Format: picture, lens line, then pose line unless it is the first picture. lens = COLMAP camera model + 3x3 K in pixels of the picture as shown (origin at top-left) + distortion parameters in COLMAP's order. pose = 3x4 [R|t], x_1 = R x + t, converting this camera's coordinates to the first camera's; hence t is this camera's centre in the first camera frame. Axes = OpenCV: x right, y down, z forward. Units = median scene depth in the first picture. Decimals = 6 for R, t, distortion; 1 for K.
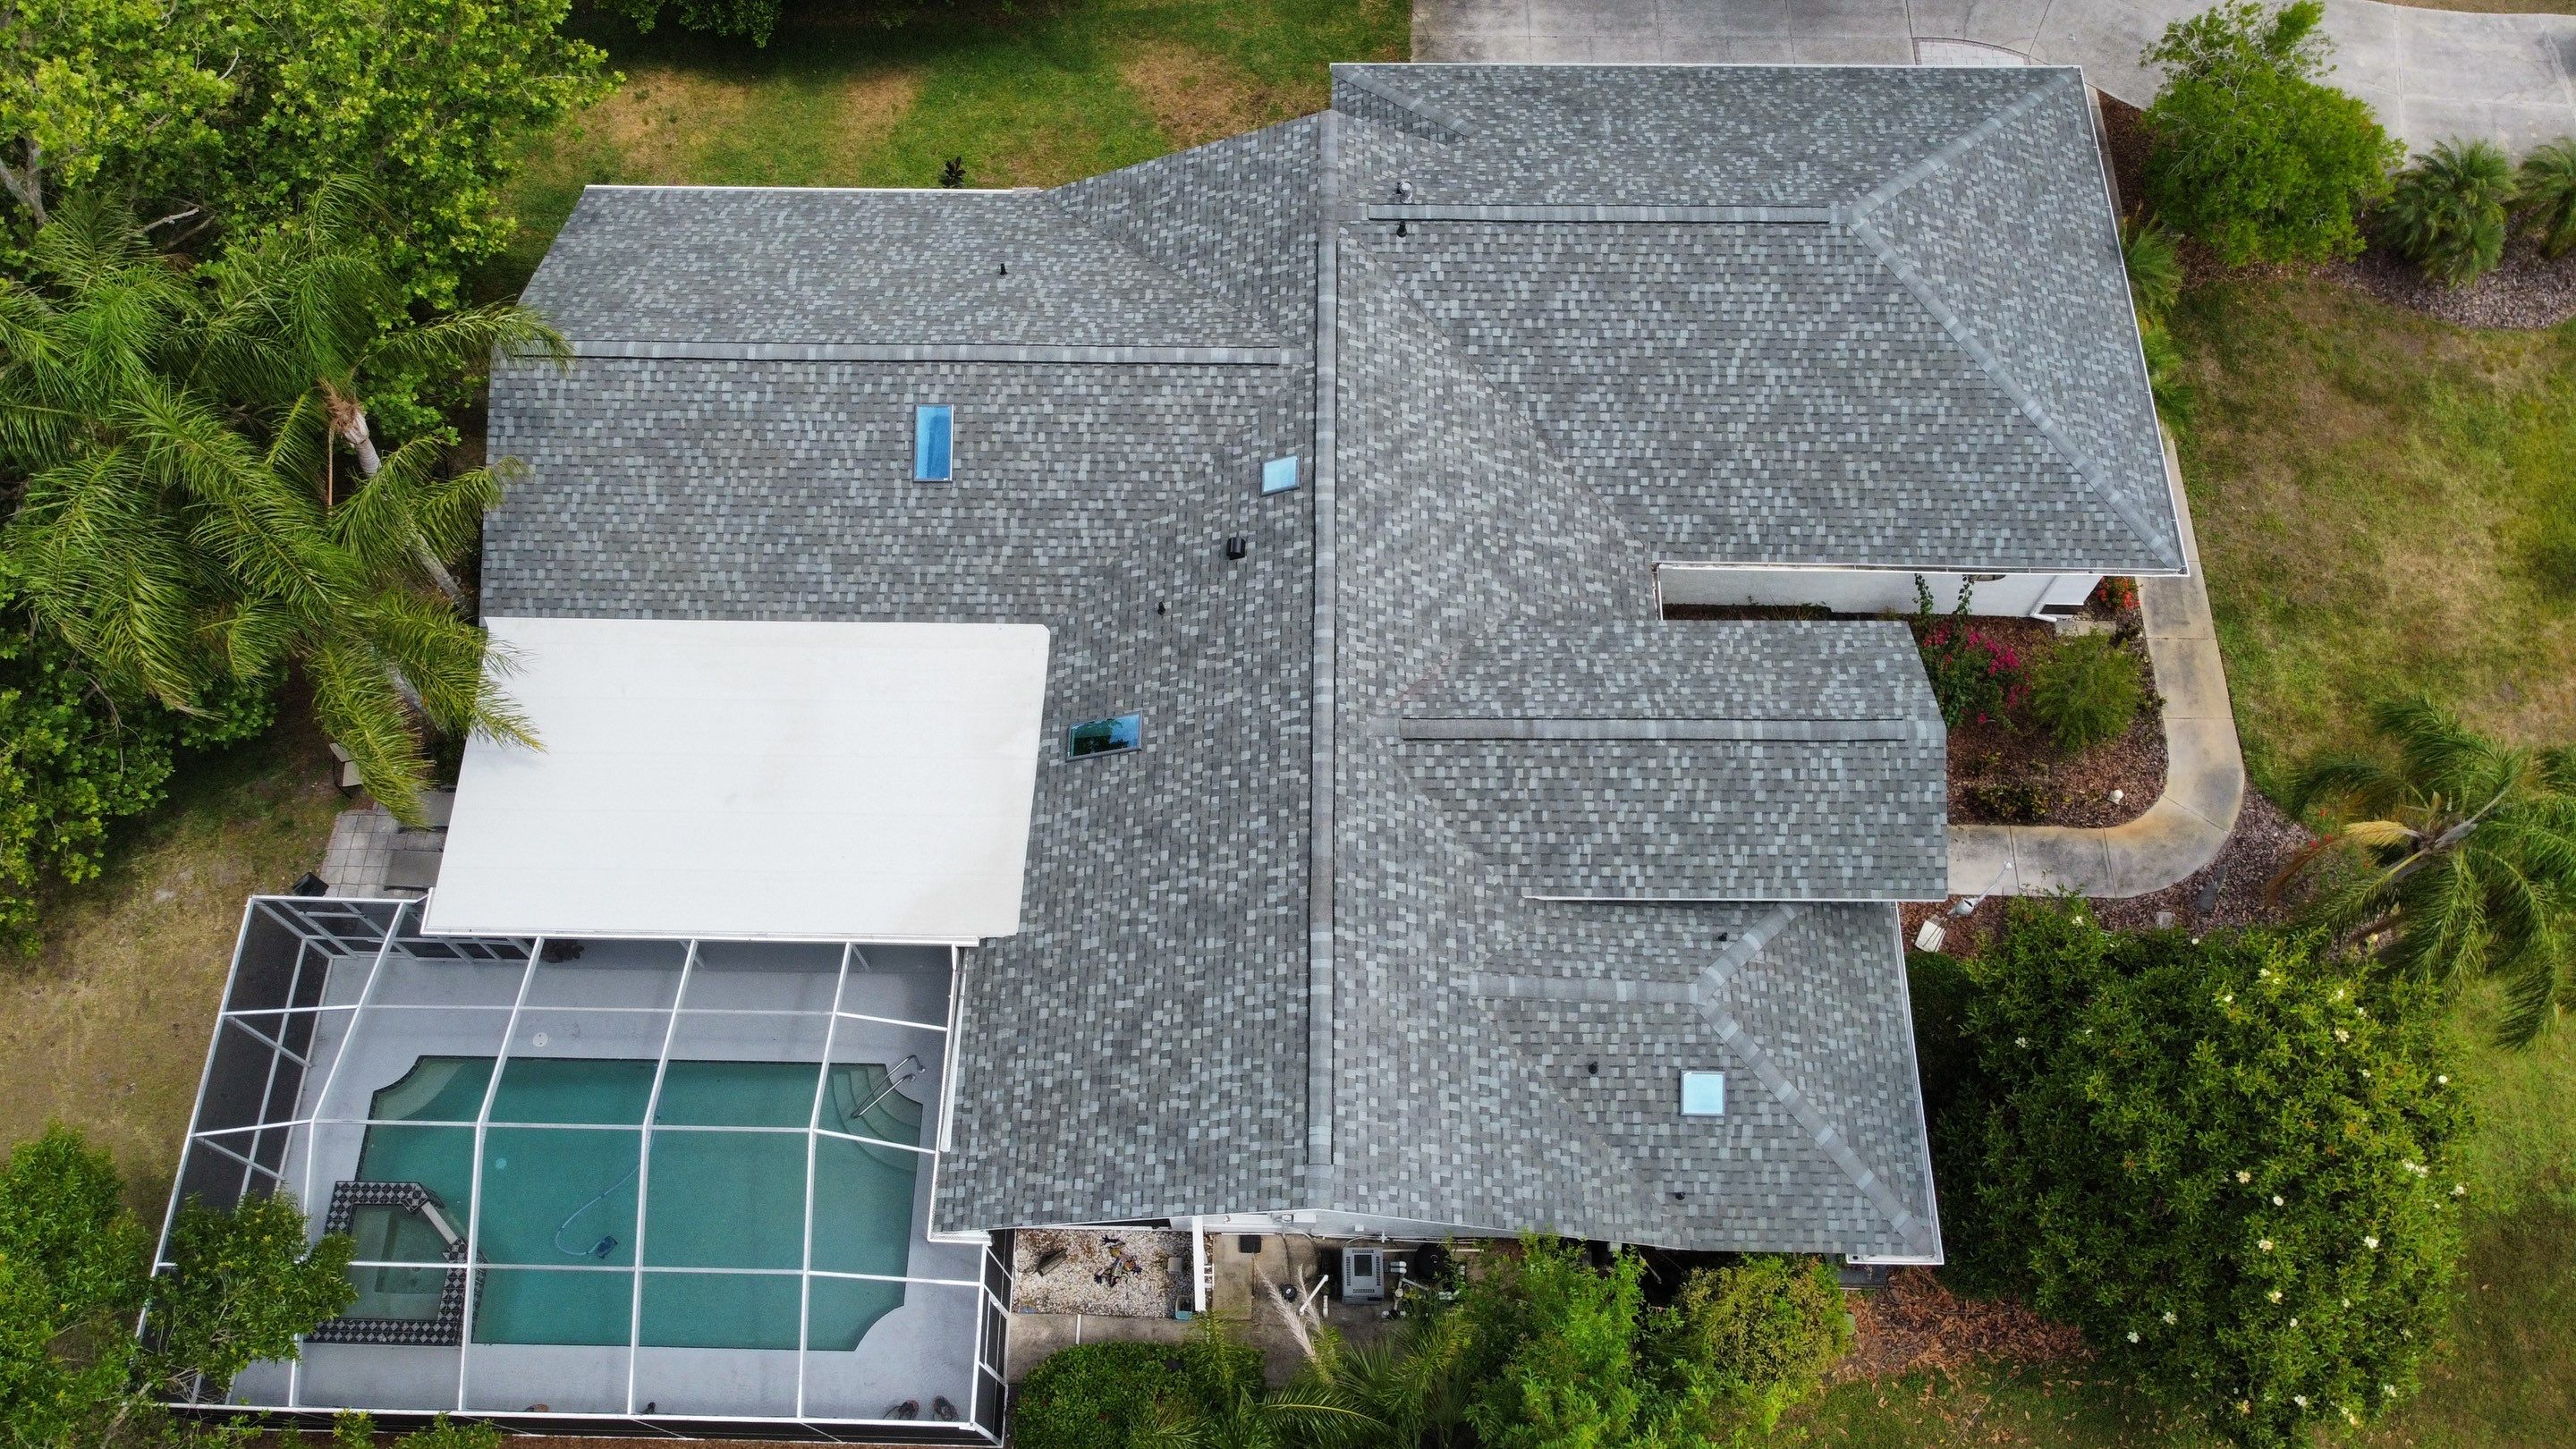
lens RADIAL K [[1940.4, 0, 1240.6], [0, 1940.4, 687.0], [0, 0, 1]] dist [0.026282, -0.079779]
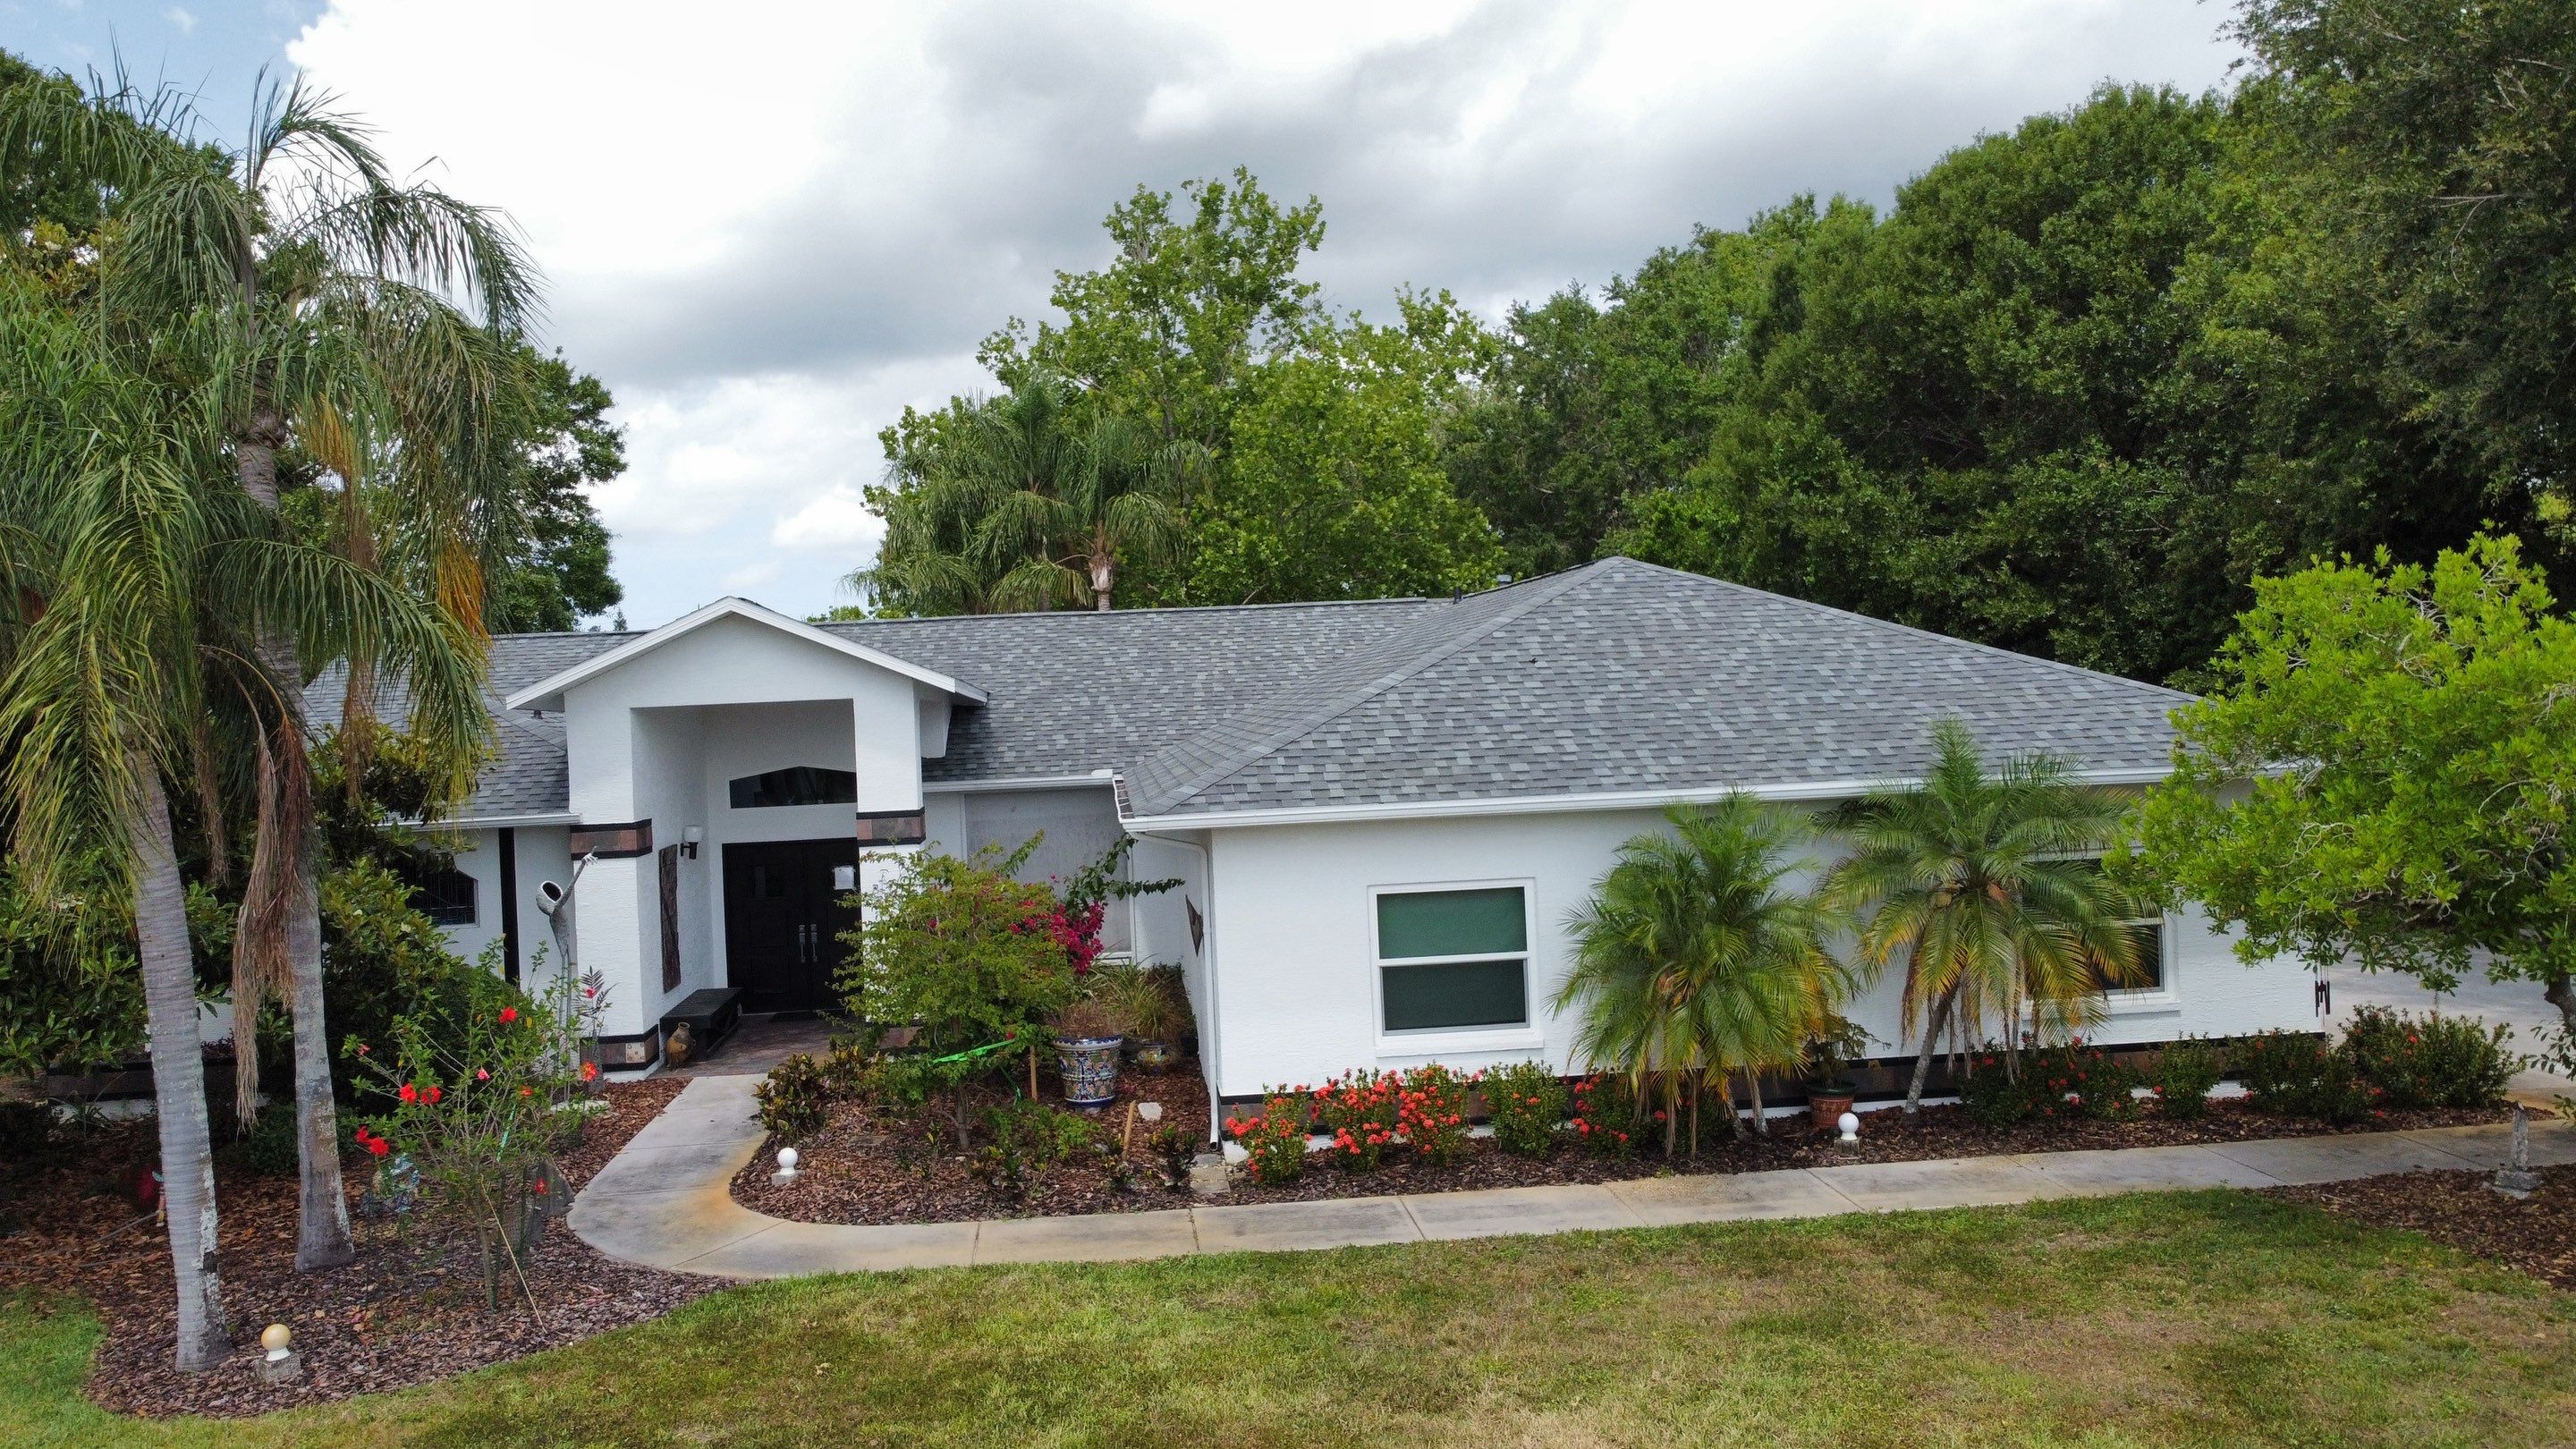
lens RADIAL K [[1934.0, 0, 1239.3], [0, 1934.0, 683.7], [0, 0, 1]] dist [0.020739, -0.082881]
pose [[0.098522, 0.010495, -0.995080, 0.988191], [-0.869904, 0.486525, -0.080998, -0.062675], [0.483281, 0.873604, 0.057063, 0.979339]]
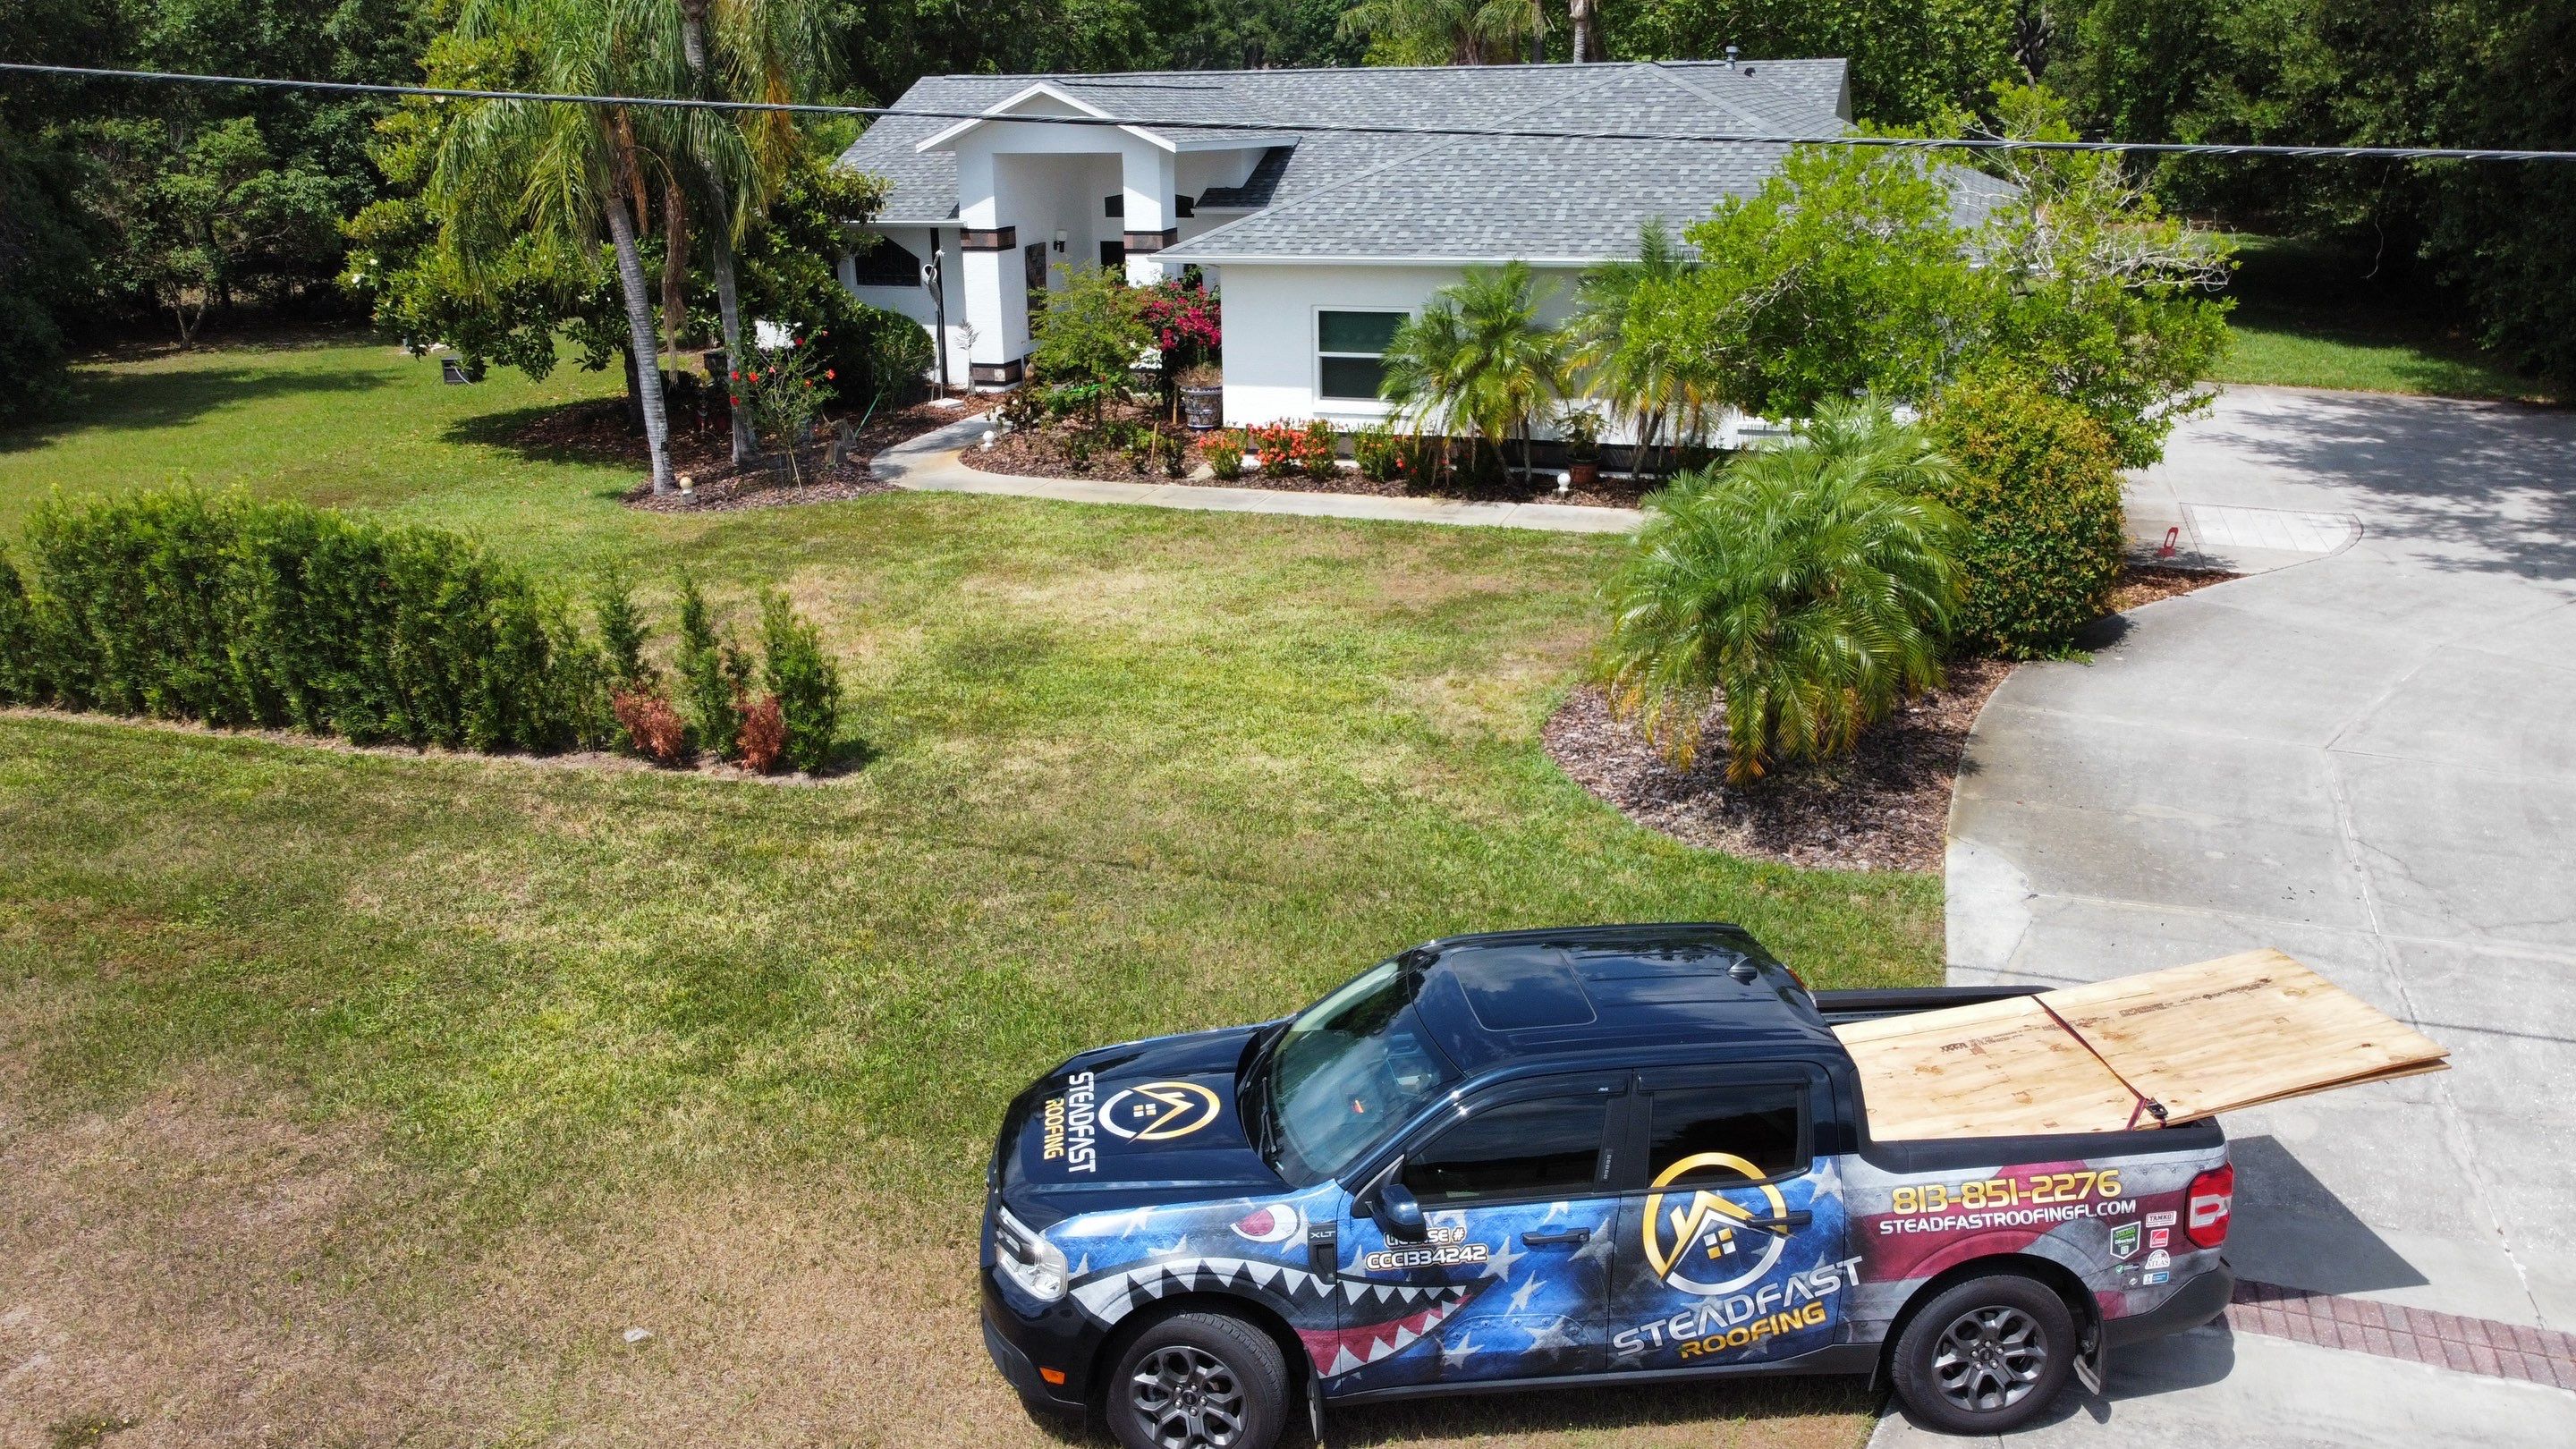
lens RADIAL K [[1923.3, 0, 1238.9], [0, 1923.3, 705.0], [0, 0, 1]] dist [0.007789, -0.059245]
pose [[-0.320409, 0.319097, -0.891917, 1.269901], [-0.834590, 0.350306, 0.425143, -0.369227], [0.448105, 0.880604, 0.154074, 1.082125]]
